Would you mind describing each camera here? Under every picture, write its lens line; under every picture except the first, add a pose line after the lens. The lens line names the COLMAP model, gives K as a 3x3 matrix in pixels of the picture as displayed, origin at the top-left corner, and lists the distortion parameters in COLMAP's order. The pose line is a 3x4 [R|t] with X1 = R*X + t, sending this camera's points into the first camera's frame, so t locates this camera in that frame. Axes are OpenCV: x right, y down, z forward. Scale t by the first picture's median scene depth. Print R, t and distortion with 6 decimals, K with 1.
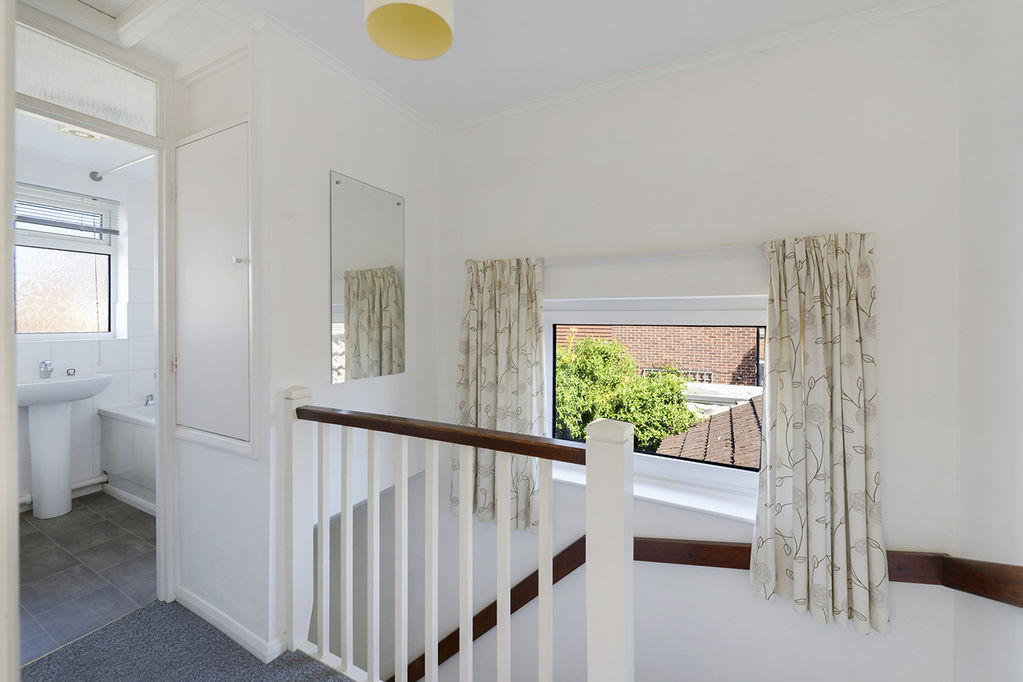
lens RADIAL K [[413.4, 0, 507.7], [0, 413.4, 335.4], [0, 0, 1]] dist [0.000244, -0.000265]
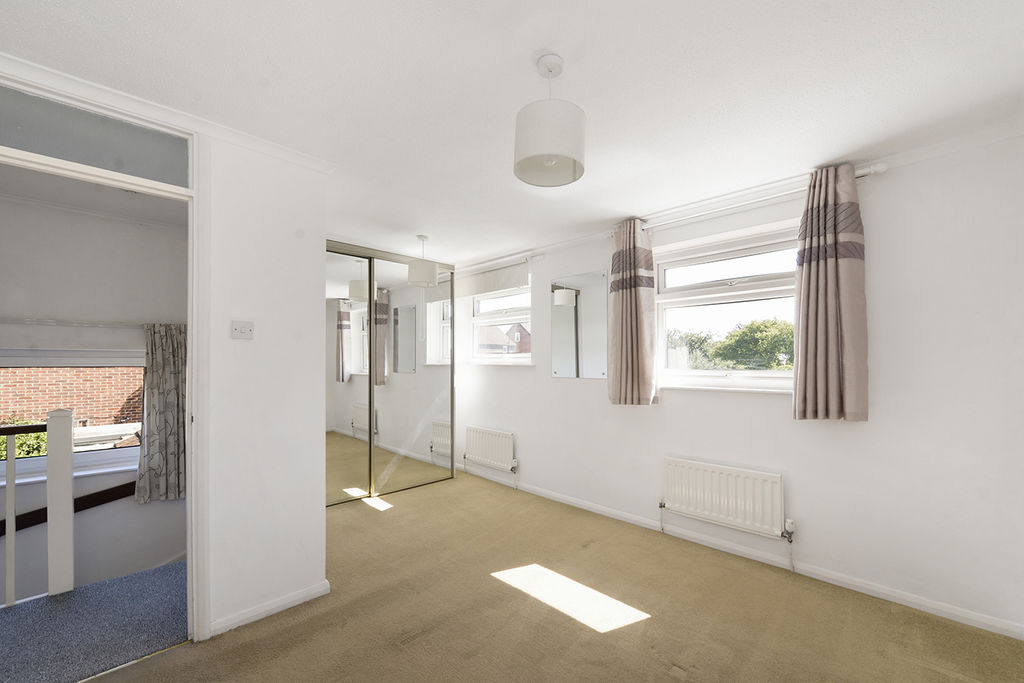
lens RADIAL K [[413.8, 0, 516.2], [0, 413.8, 347.0], [0, 0, 1]] dist [0.000244, -0.000265]
pose [[0.293846, 0.027789, 0.955449, -0.769005], [0.040222, 0.998332, -0.041407, 0.039920], [-0.955006, 0.050597, 0.292238, -1.321068]]
